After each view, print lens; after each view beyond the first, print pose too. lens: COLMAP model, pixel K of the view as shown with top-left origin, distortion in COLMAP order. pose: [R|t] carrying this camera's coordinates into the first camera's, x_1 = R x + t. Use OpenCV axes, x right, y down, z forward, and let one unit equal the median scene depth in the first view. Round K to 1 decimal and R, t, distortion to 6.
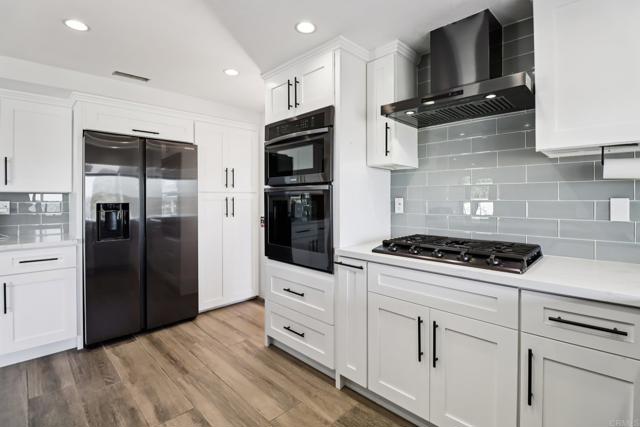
lens RADIAL K [[303.4, 0, 321.3], [0, 303.4, 199.1], [0, 0, 1]] dist [-0.001108, -0.000189]
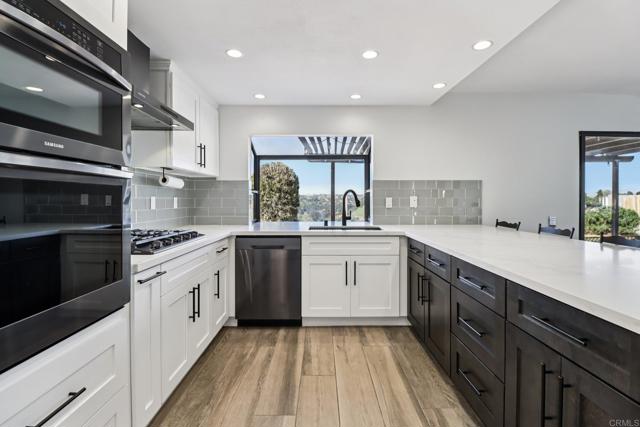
lens RADIAL K [[303.4, 0, 321.3], [0, 303.4, 199.1], [0, 0, 1]] dist [-0.001108, -0.000189]
pose [[-0.711803, 0.001709, 0.702377, -0.696251], [-0.001334, 0.999992, -0.003785, 0.013462], [-0.702378, -0.003631, -0.711795, 1.110230]]
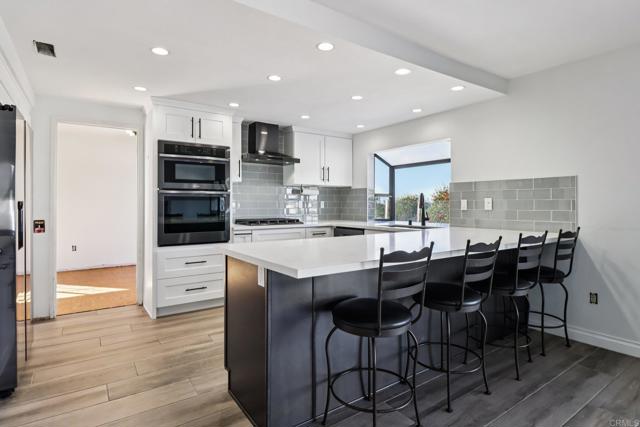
lens RADIAL K [[341.7, 0, 319.0], [0, 341.7, 203.2], [0, 0, 1]] dist [-0.000966, -0.000117]
pose [[0.181326, 0.002939, 0.983419, -1.737762], [-0.002724, 0.999993, -0.002487, 0.022934], [-0.983419, -0.002228, 0.181333, 0.115133]]
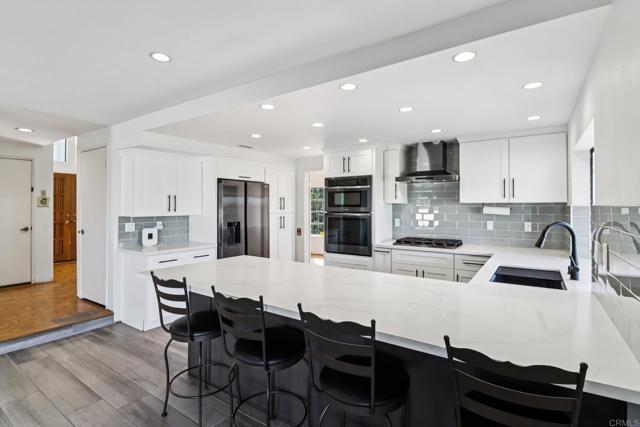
lens RADIAL K [[316.3, 0, 321.3], [0, 316.3, 207.1], [0, 0, 1]] dist [0.001471, 0.000118]
pose [[0.982377, 0.001933, 0.186898, -0.667521], [-0.002022, 0.999998, 0.000282, -0.085089], [-0.186898, -0.000655, 0.982379, -0.998248]]
